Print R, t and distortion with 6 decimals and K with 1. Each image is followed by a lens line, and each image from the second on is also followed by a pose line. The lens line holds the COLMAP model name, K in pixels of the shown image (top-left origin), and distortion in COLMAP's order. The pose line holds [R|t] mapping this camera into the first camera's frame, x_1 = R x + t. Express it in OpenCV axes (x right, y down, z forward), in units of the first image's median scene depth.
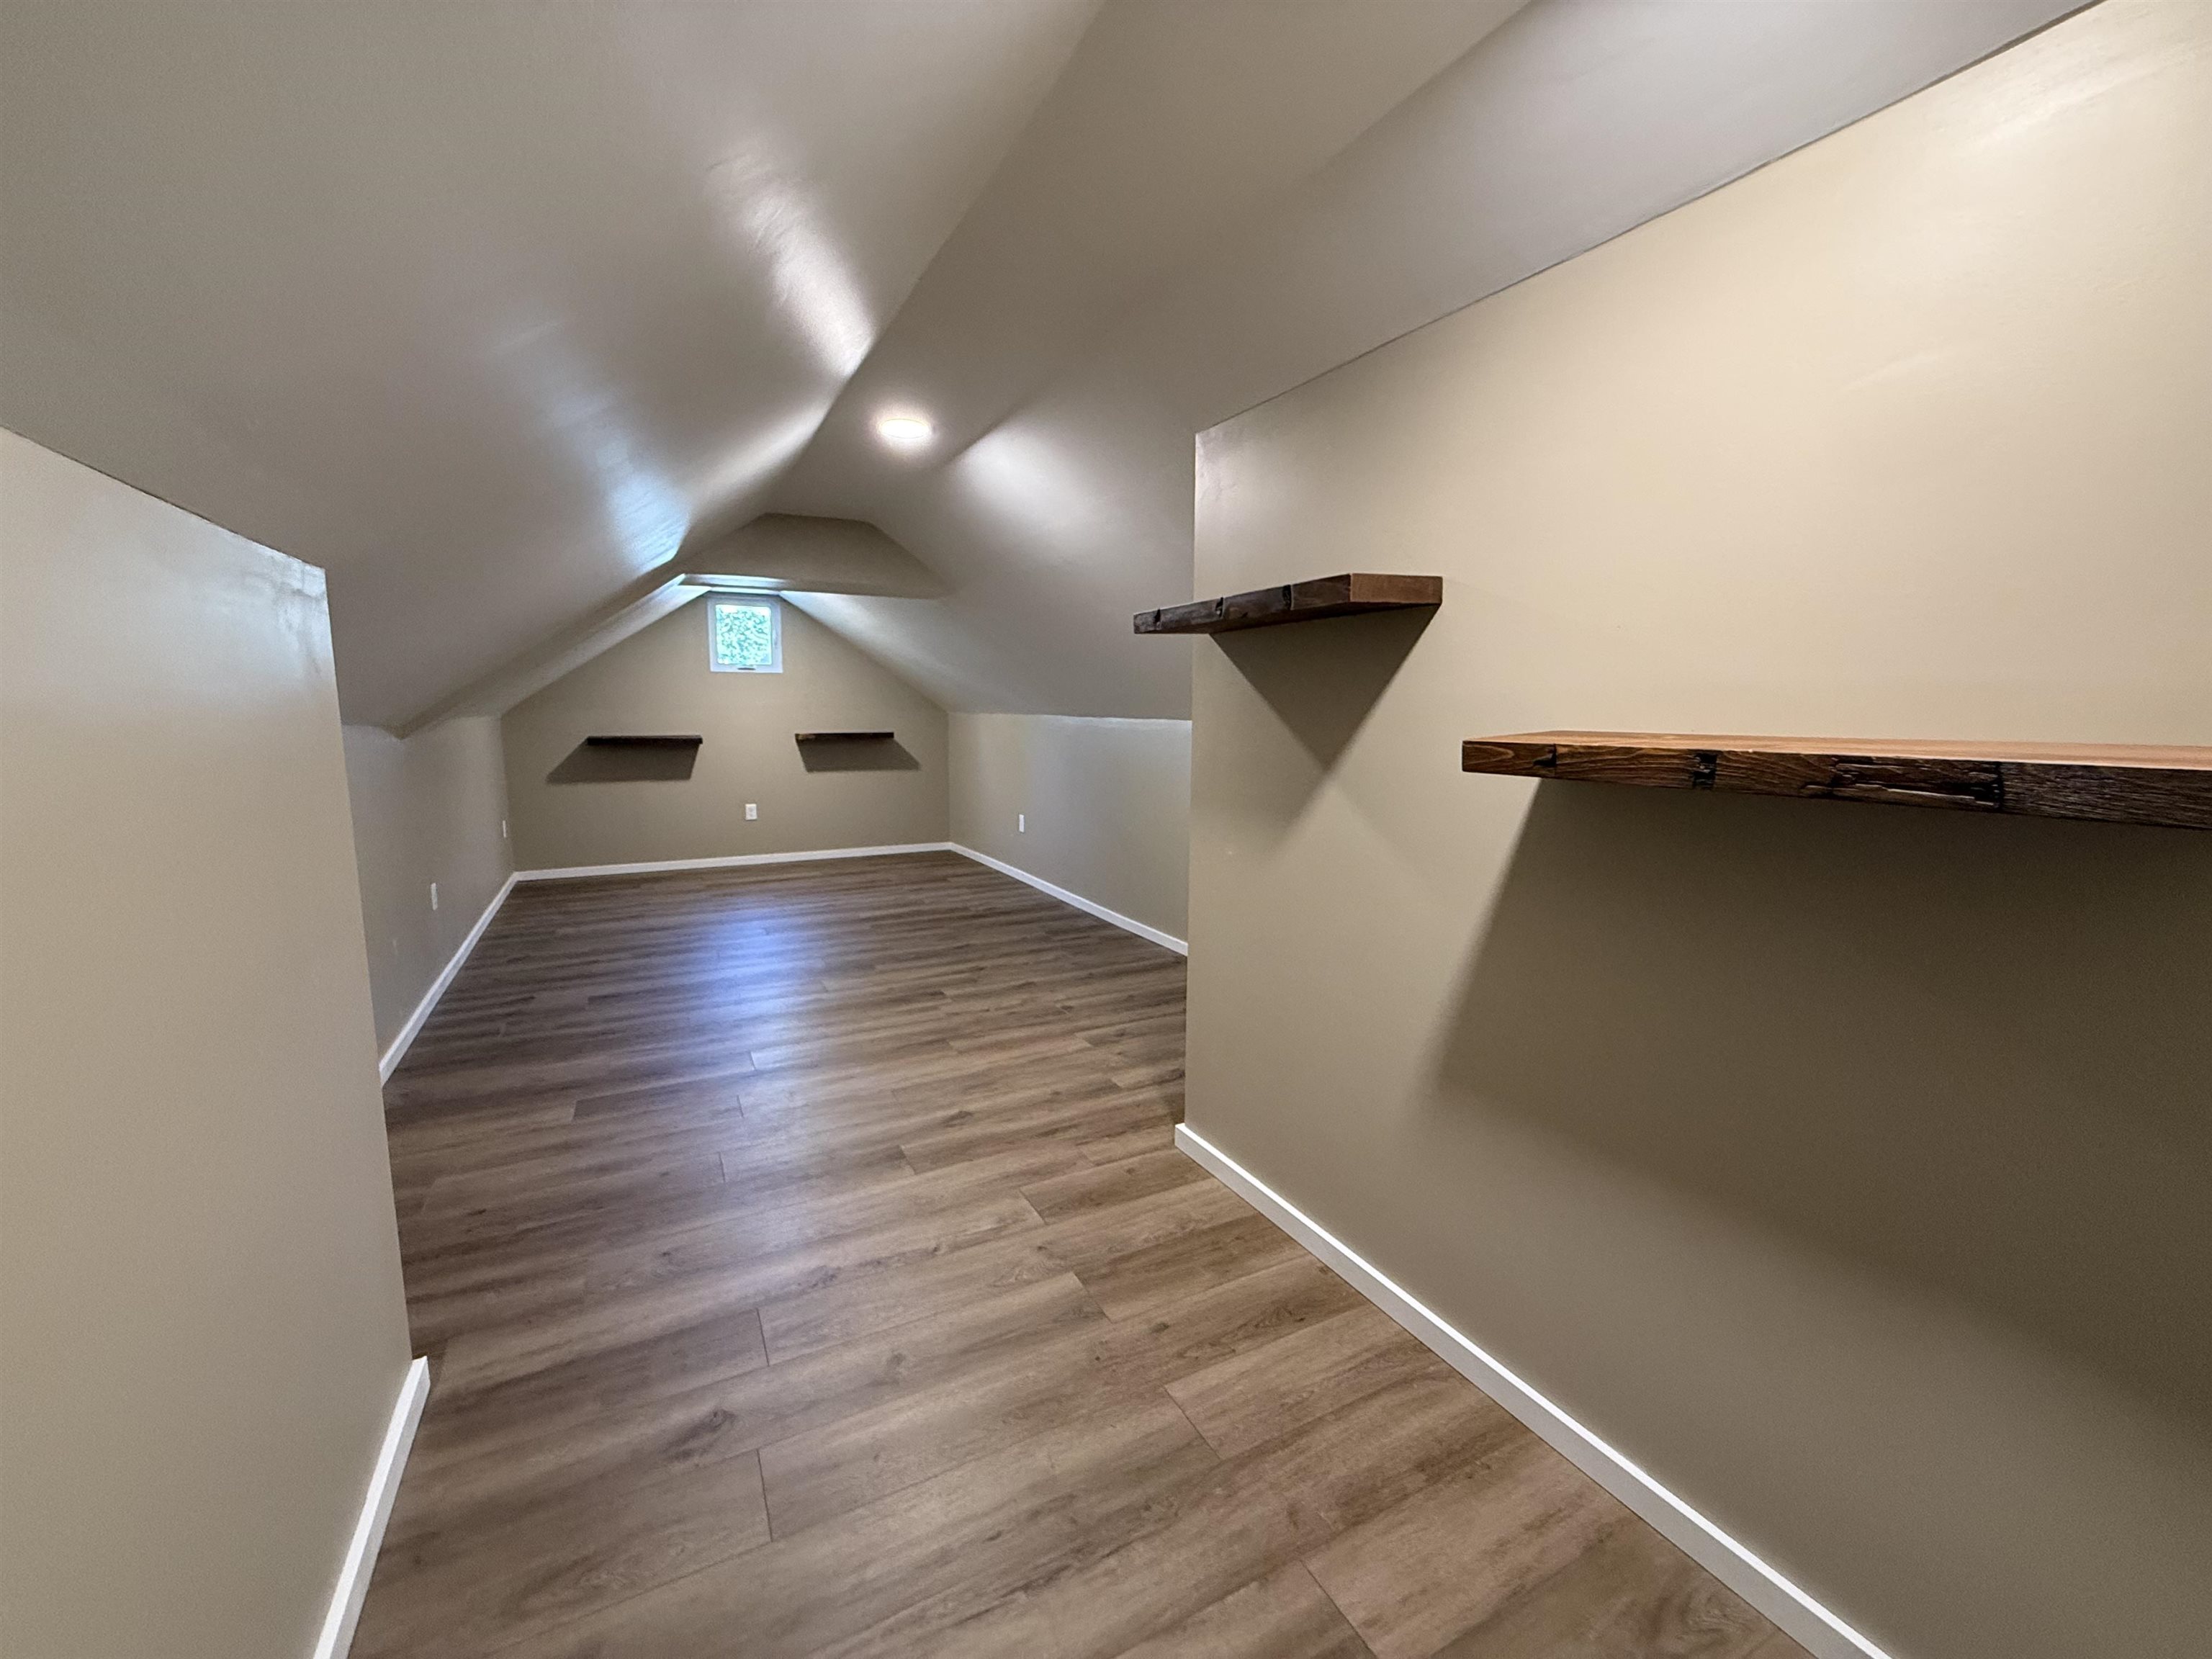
lens RADIAL K [[889.3, 0, 1078.7], [0, 889.3, 823.9], [0, 0, 1]] dist [0.023653, 0.000109]
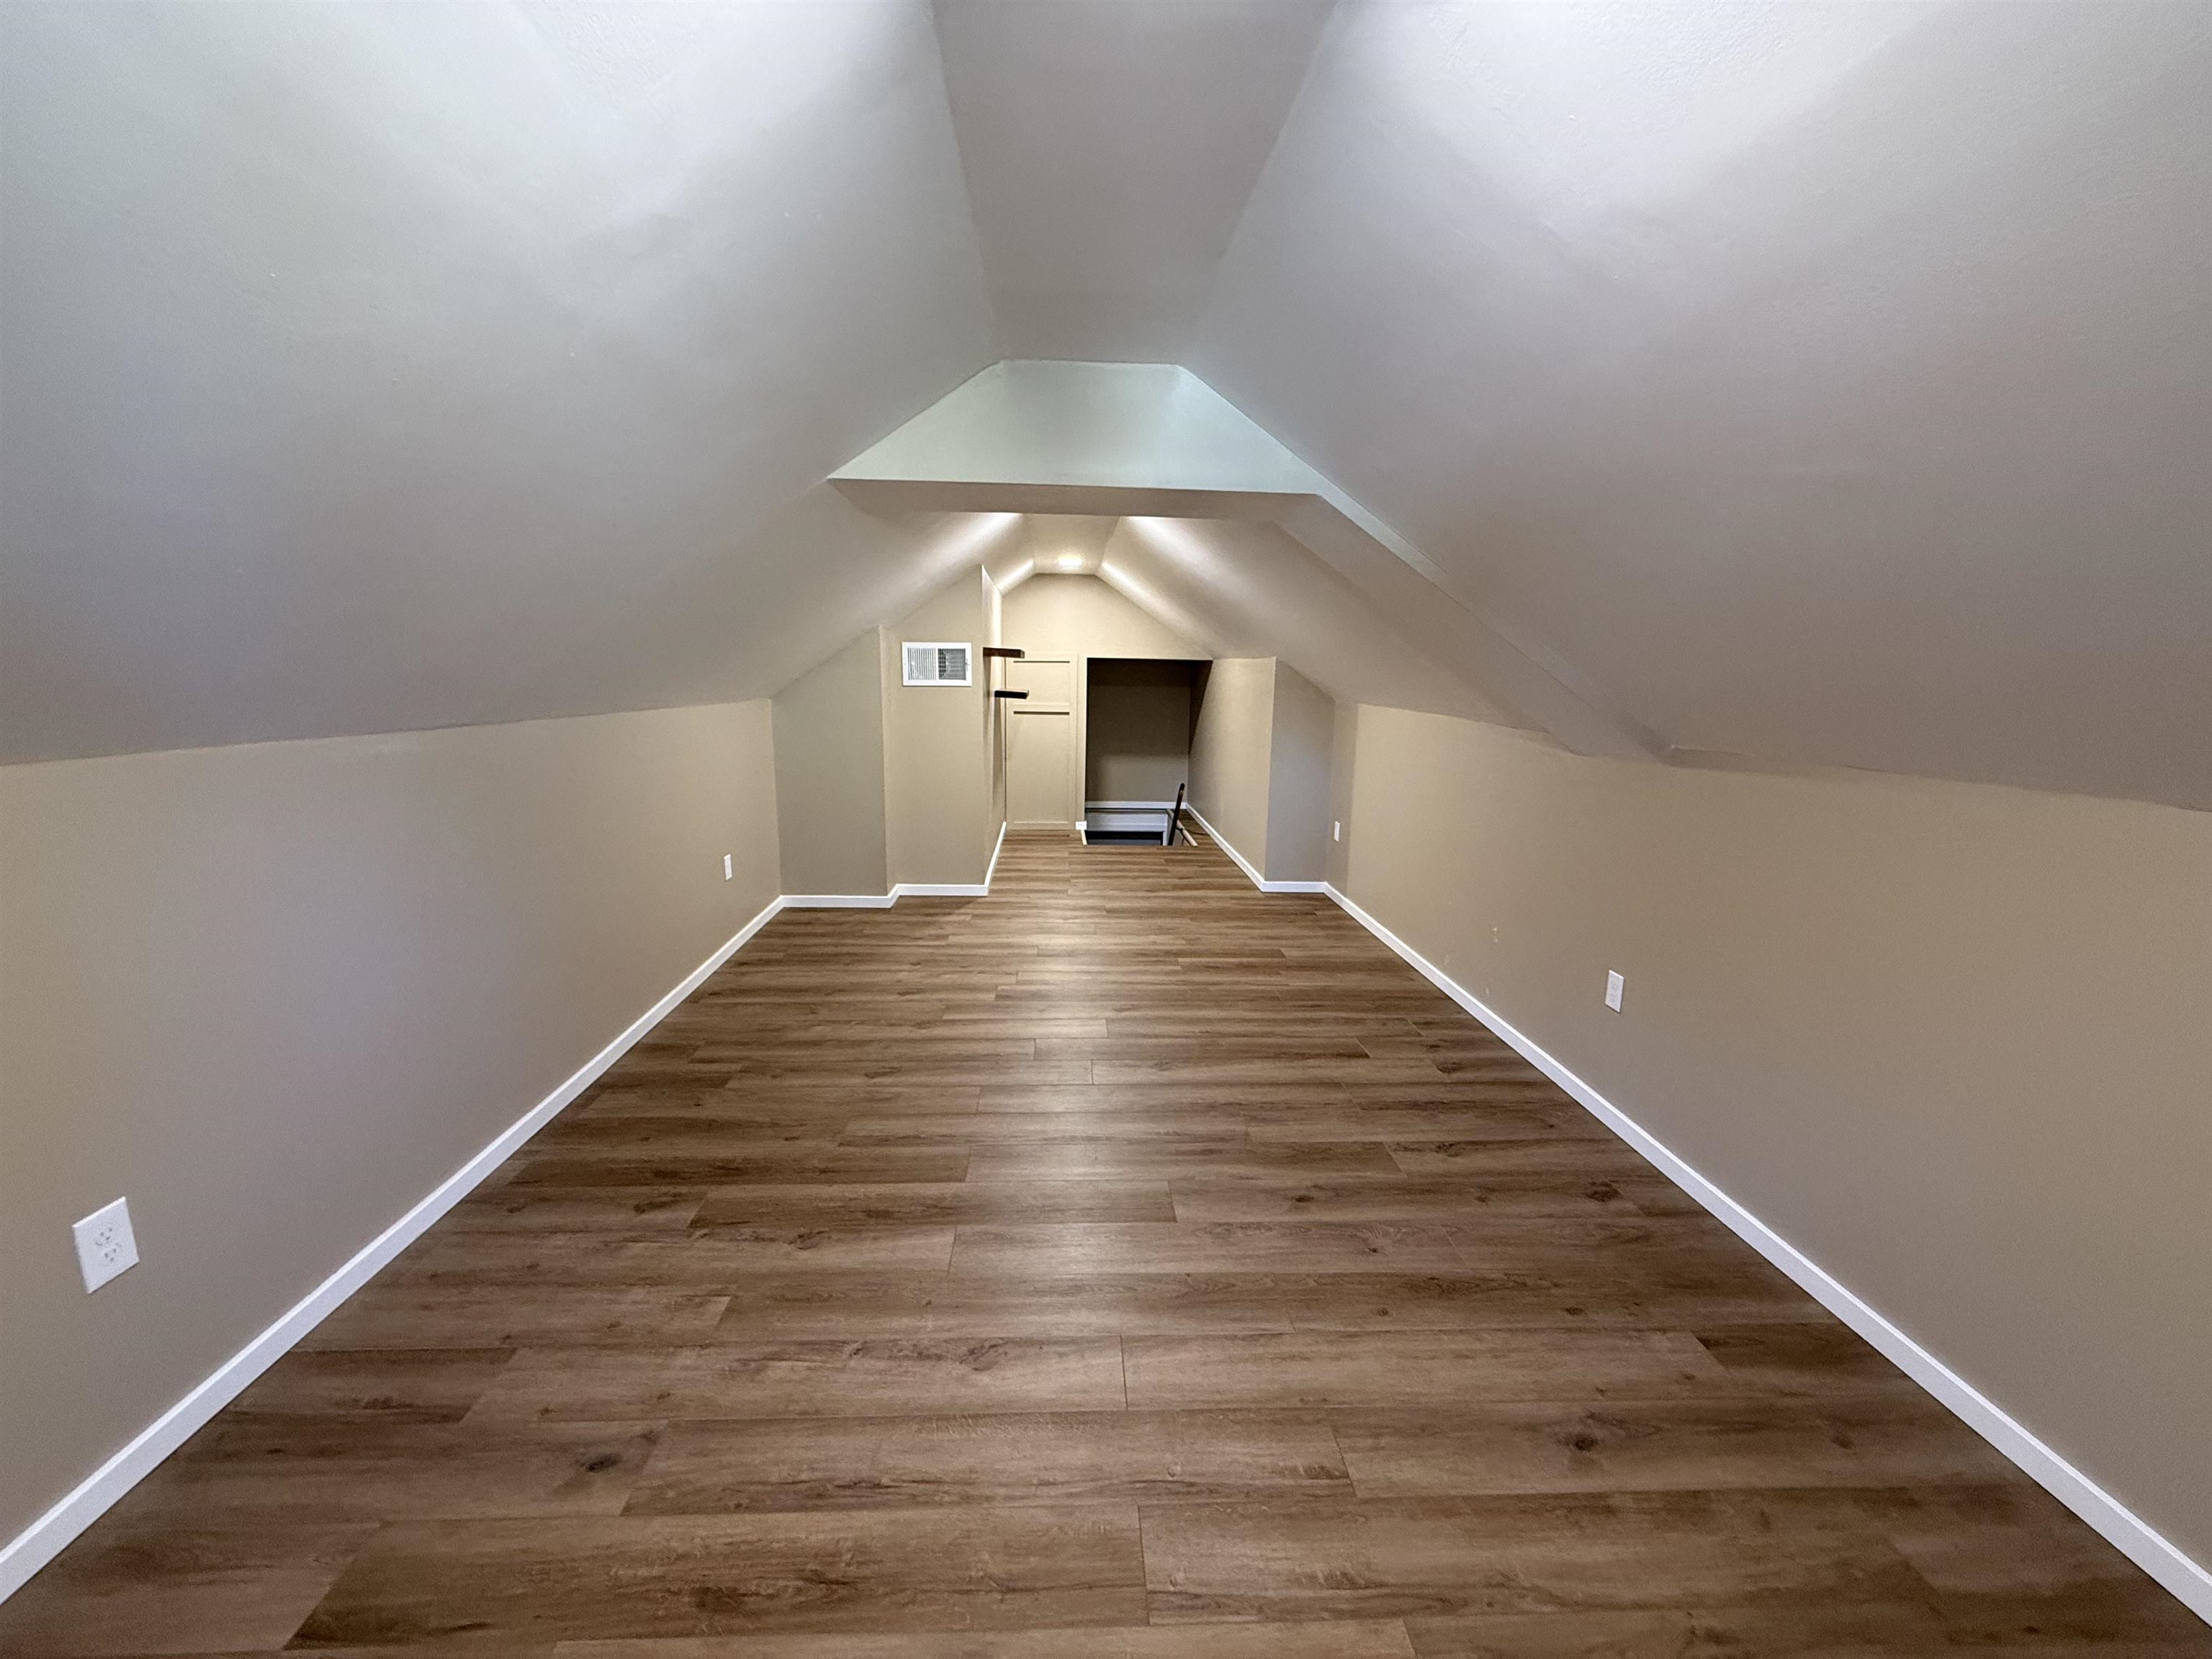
lens RADIAL K [[885.1, 0, 1097.3], [0, 885.1, 828.9], [0, 0, 1]] dist [0.000609, 0.000382]
pose [[-0.916242, -0.085177, 0.391466, -0.544184], [0.035623, 0.955945, 0.291376, -0.229907], [-0.399038, 0.280916, -0.872843, 1.552246]]
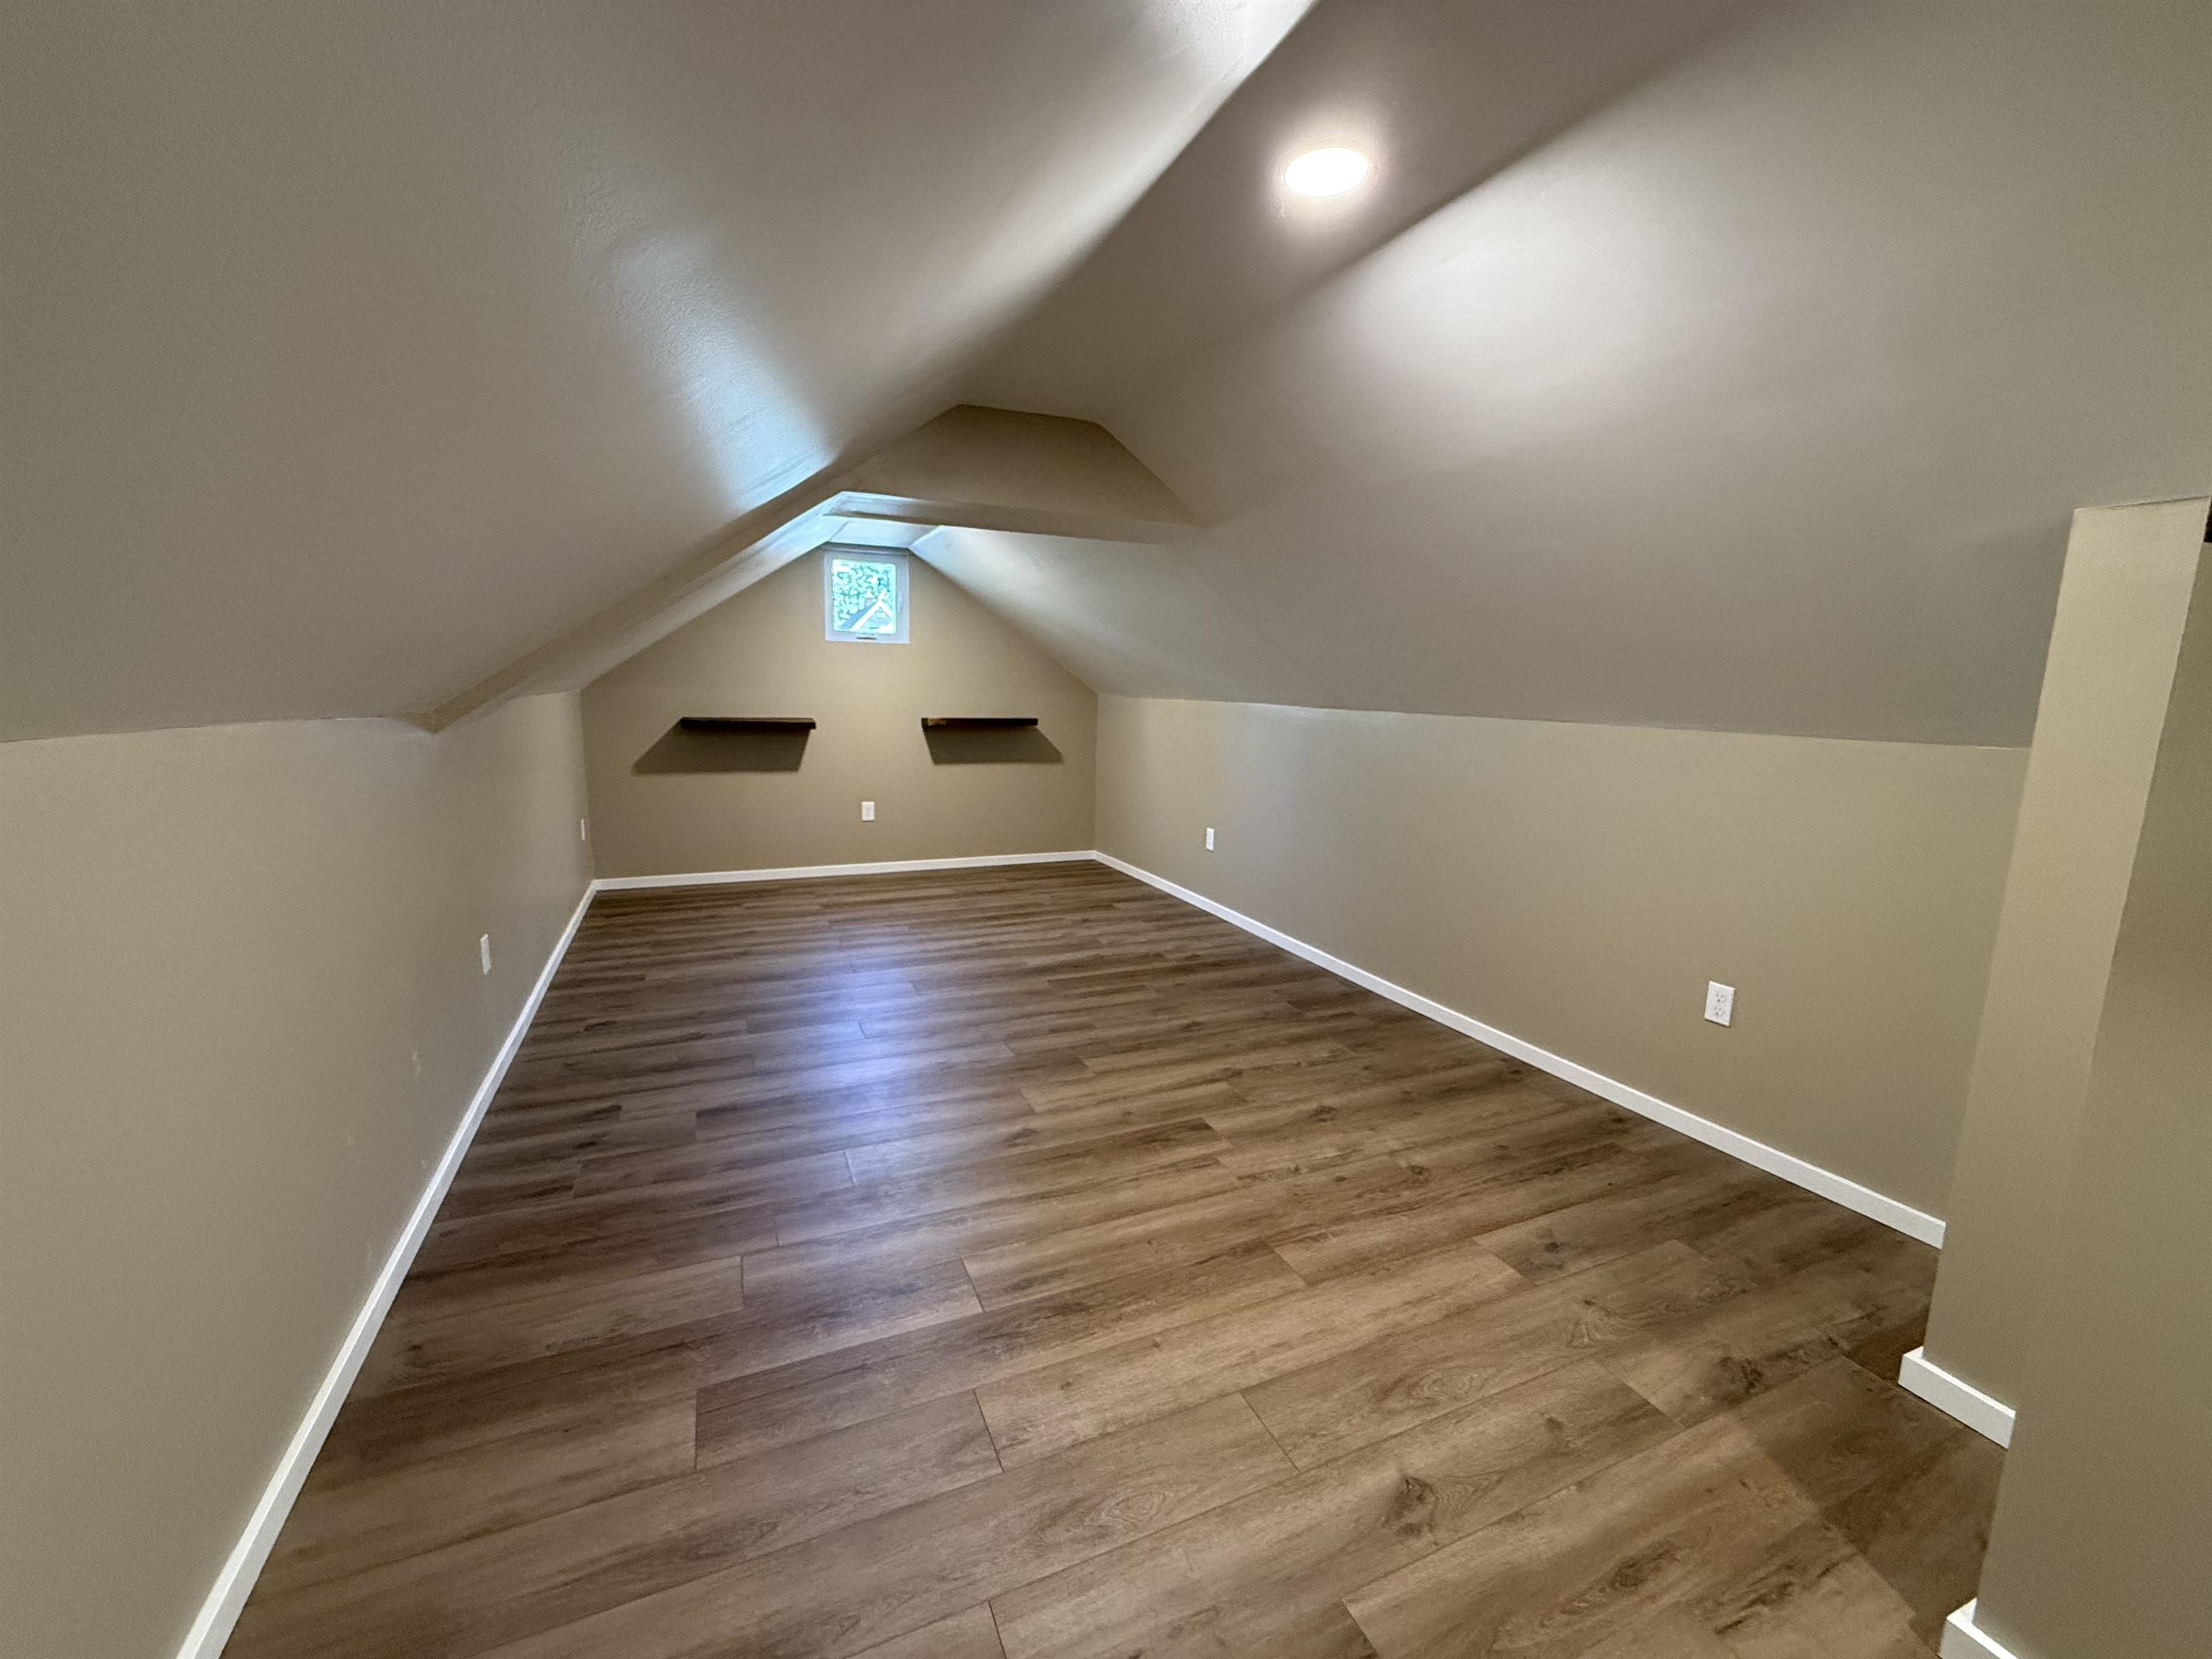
lens RADIAL K [[885.1, 0, 1097.3], [0, 885.1, 828.9], [0, 0, 1]] dist [0.000609, 0.000382]
pose [[0.998652, 0.028557, -0.043346, -0.190974], [-0.027220, 0.999145, 0.031118, -0.046376], [0.044198, -0.029896, 0.998575, 0.301079]]
